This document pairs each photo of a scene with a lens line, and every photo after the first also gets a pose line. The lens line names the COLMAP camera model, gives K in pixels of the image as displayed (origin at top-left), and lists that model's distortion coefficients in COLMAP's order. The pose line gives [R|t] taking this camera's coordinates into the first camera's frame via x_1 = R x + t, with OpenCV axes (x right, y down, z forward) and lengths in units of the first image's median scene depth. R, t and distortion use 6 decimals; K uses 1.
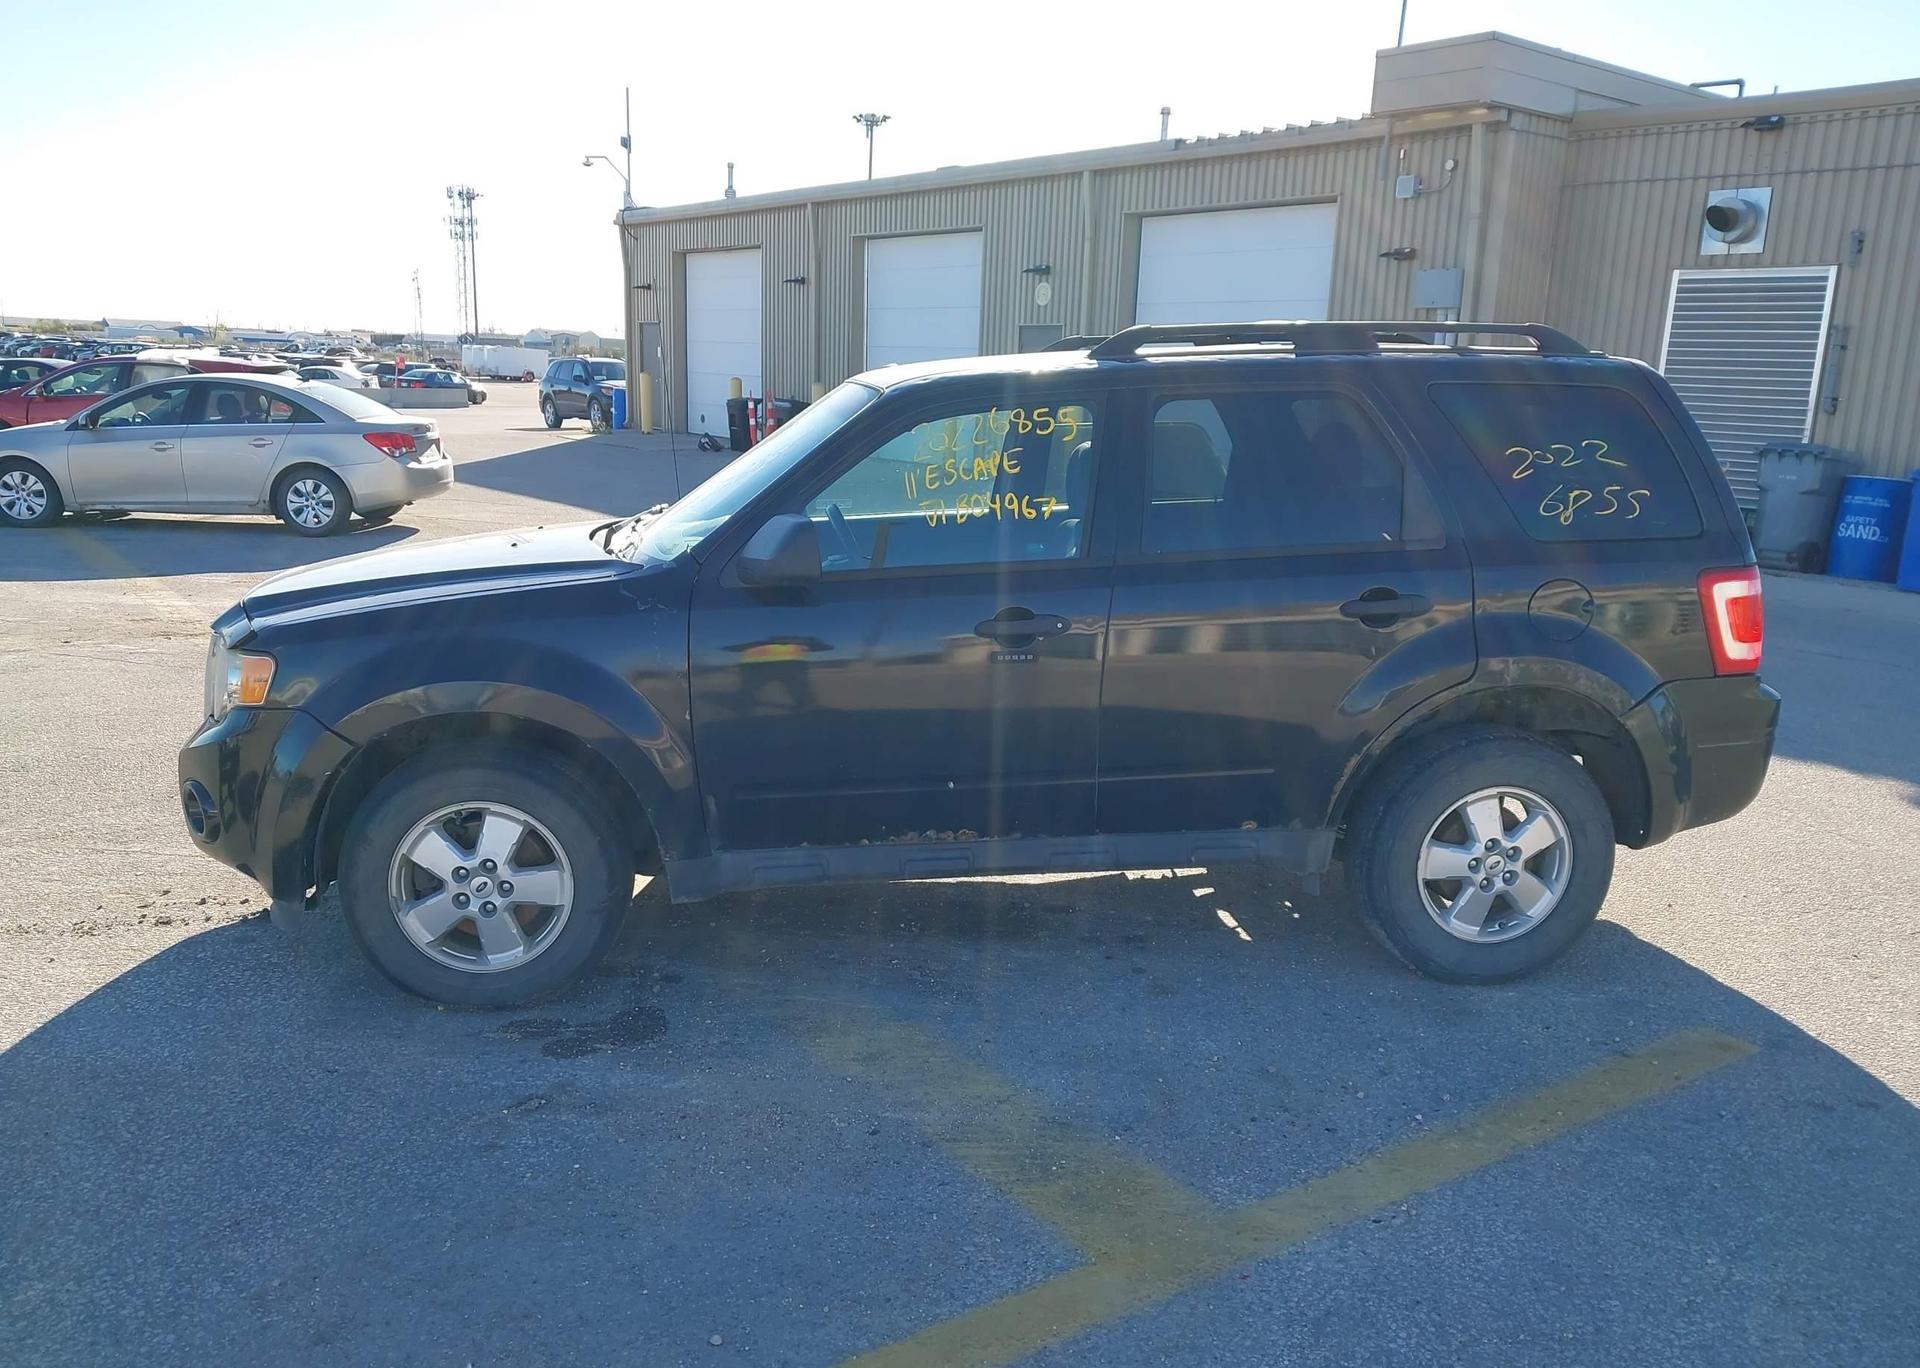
lens RADIAL K [[1530.7, 0, 954.9], [0, 1530.7, 667.6], [0, 0, 1]] dist [0.027794, -0.033531]
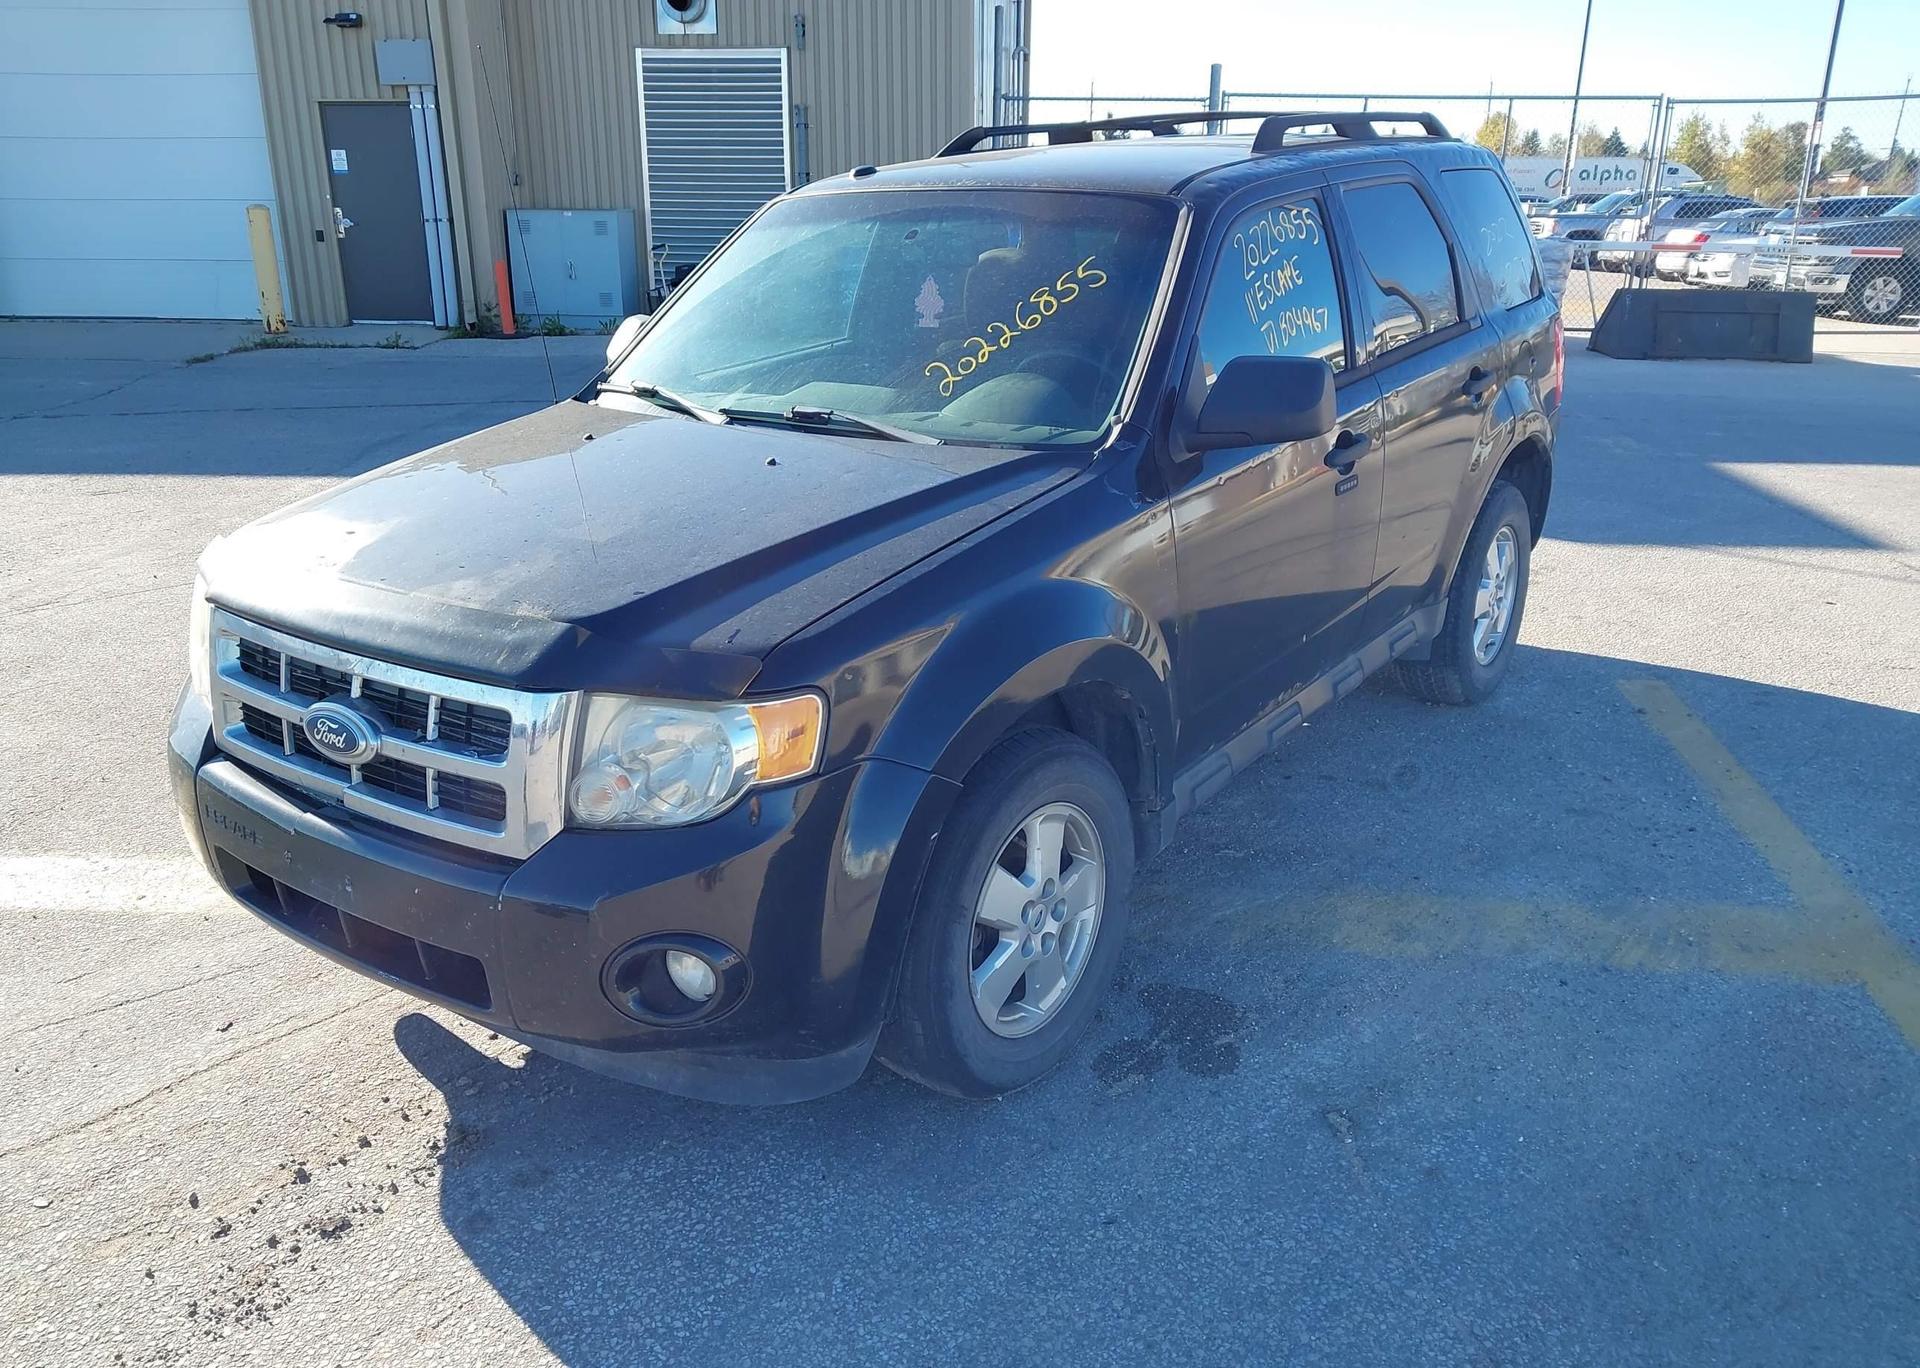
lens RADIAL K [[1530.7, 0, 957.0], [0, 1530.7, 685.9], [0, 0, 1]] dist [0.027794, -0.033531]
pose [[0.679306, -0.262447, 0.685321, -0.738302], [0.161668, 0.964441, 0.209088, -0.113975], [-0.715826, -0.031240, 0.697579, 0.477178]]
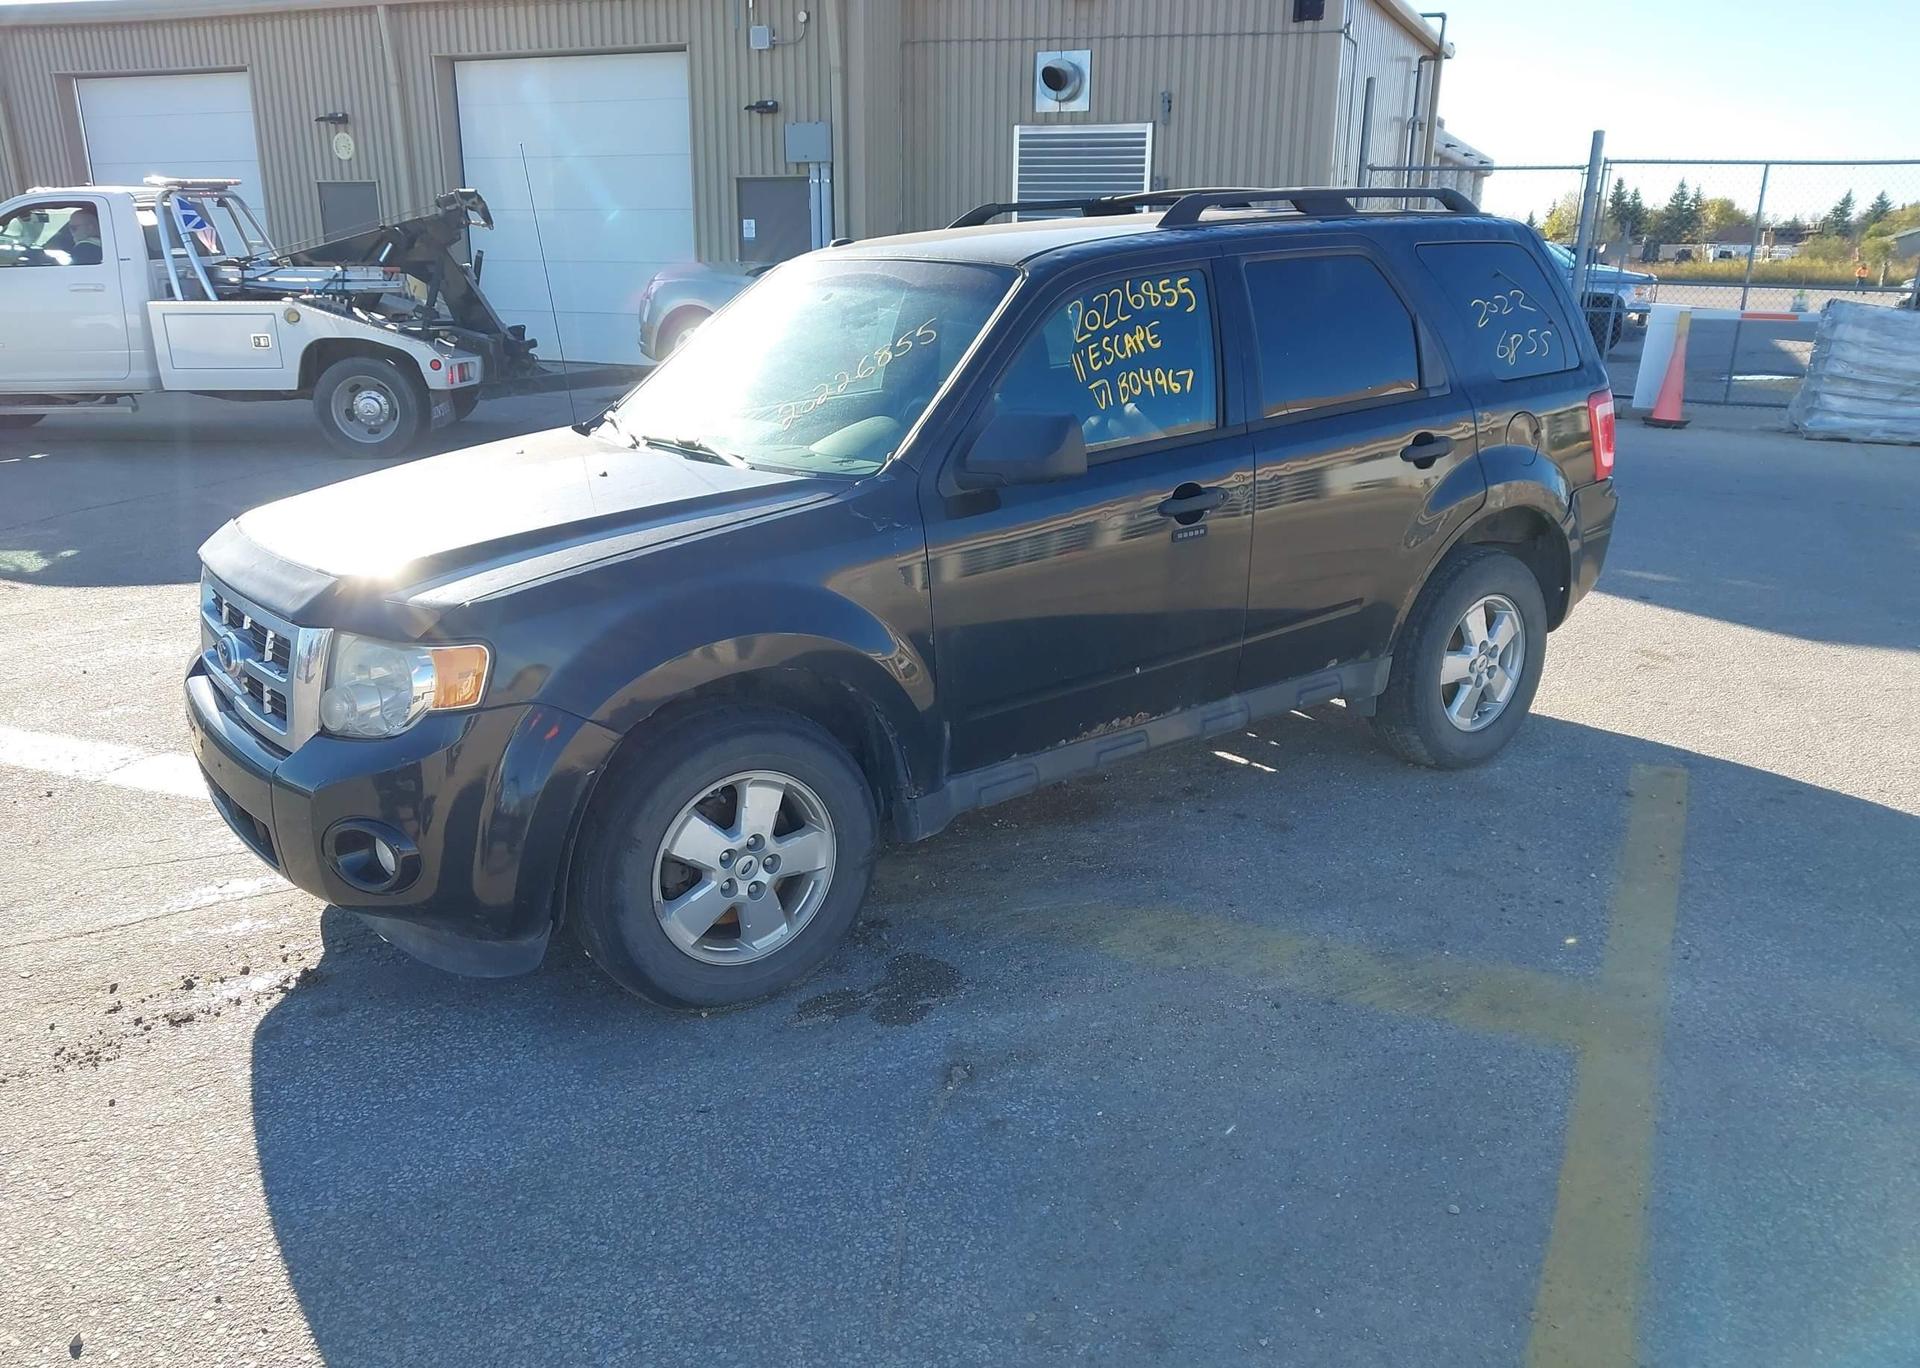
lens RADIAL K [[1530.7, 0, 950.9], [0, 1530.7, 681.3], [0, 0, 1]] dist [0.027794, -0.033531]
pose [[0.869767, -0.163764, 0.465497, -0.542075], [0.117532, 0.984928, 0.126896, -0.052917], [-0.479262, -0.055659, 0.875905, 0.172774]]
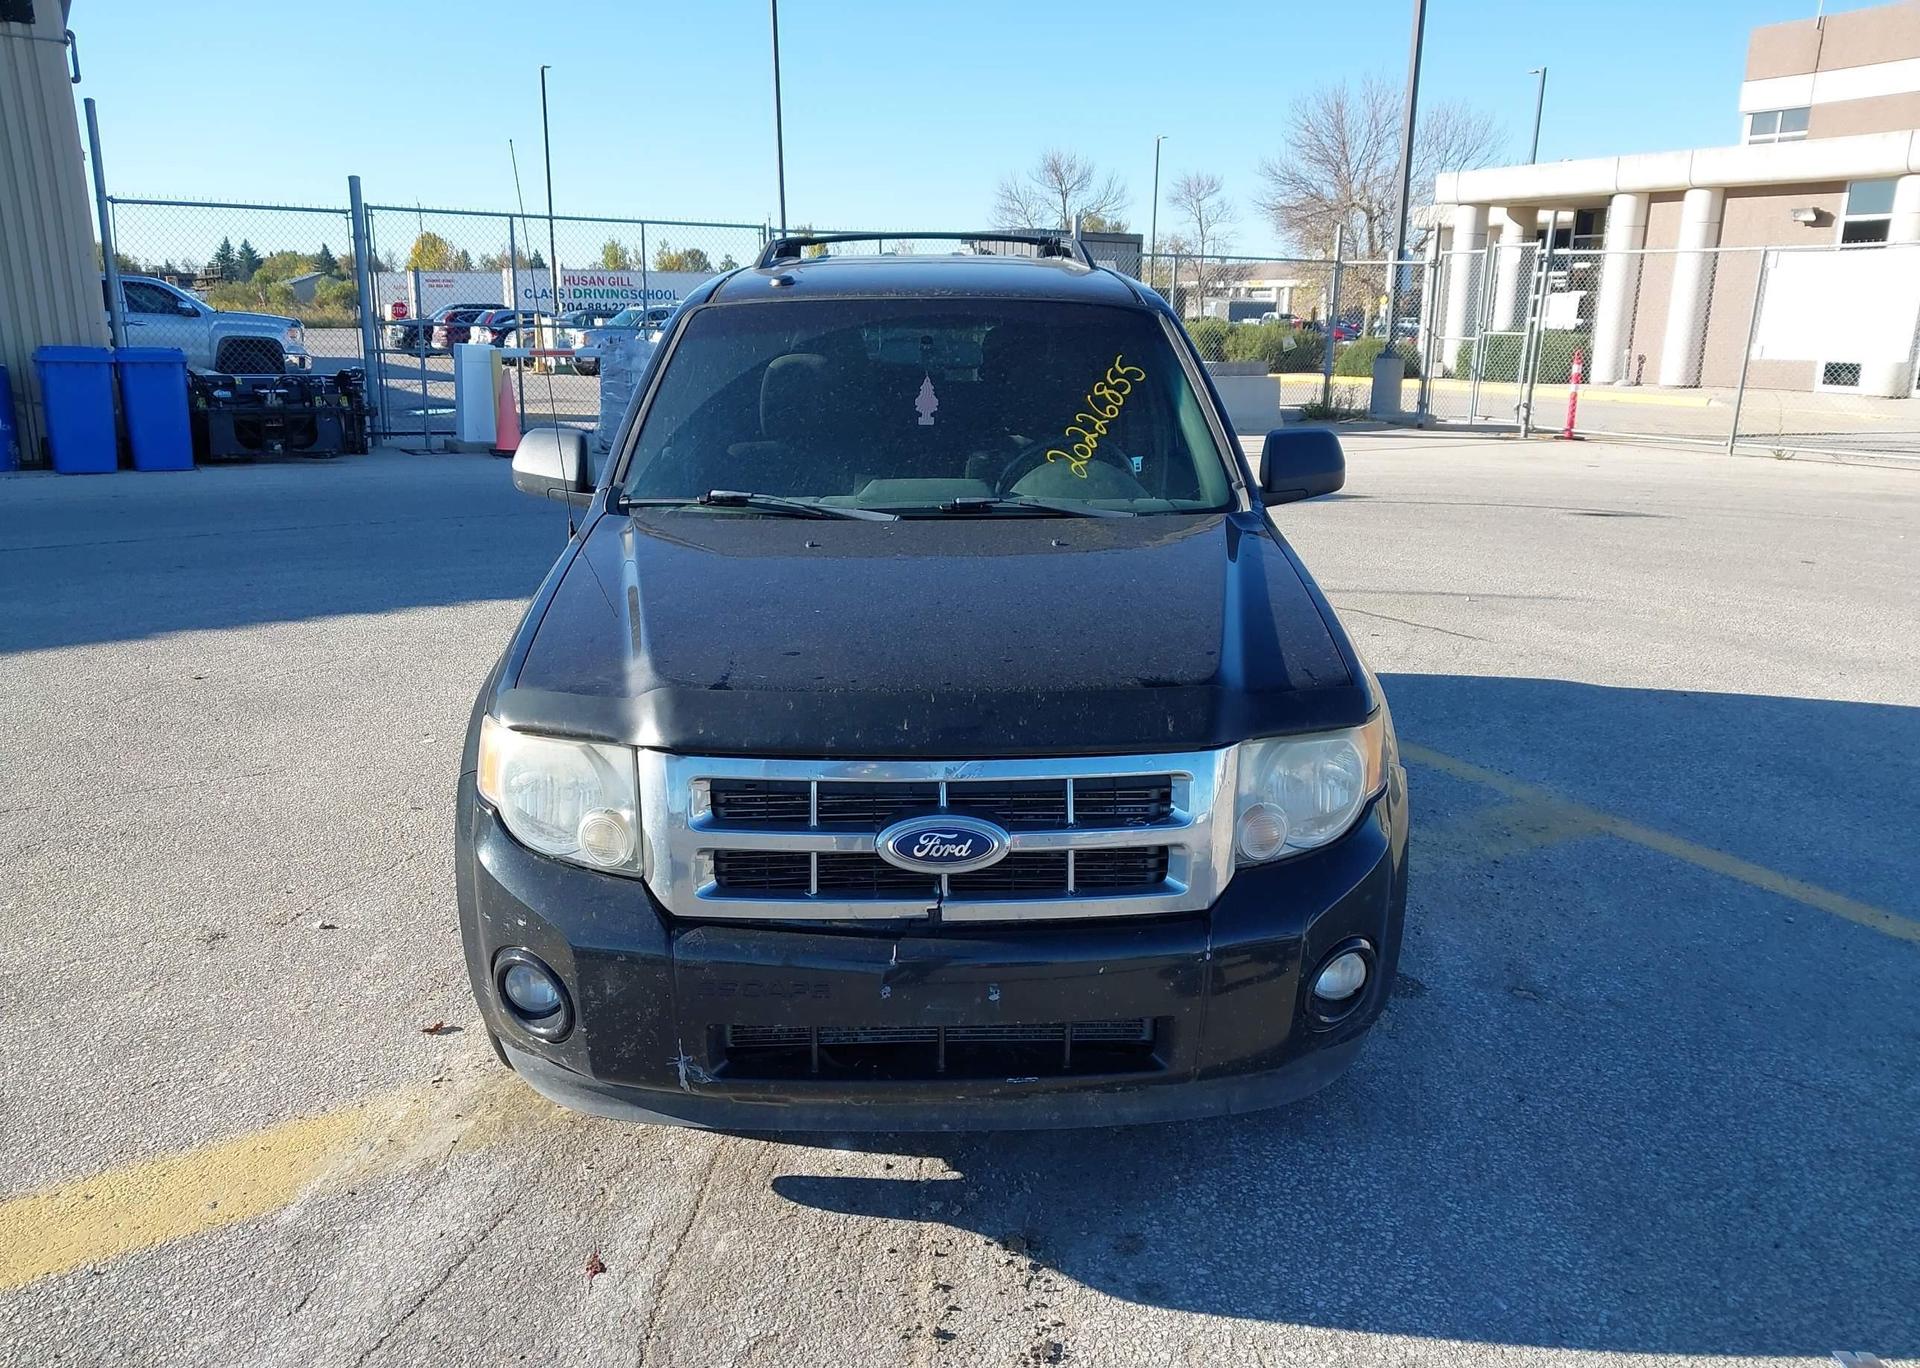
lens RADIAL K [[1530.7, 0, 950.2], [0, 1530.7, 675.9], [0, 0, 1]] dist [0.027794, -0.033531]
pose [[0.108685, -0.270333, 0.956613, -1.037603], [0.185273, 0.950960, 0.247686, -0.215004], [-0.976658, 0.150314, 0.153441, 0.973763]]
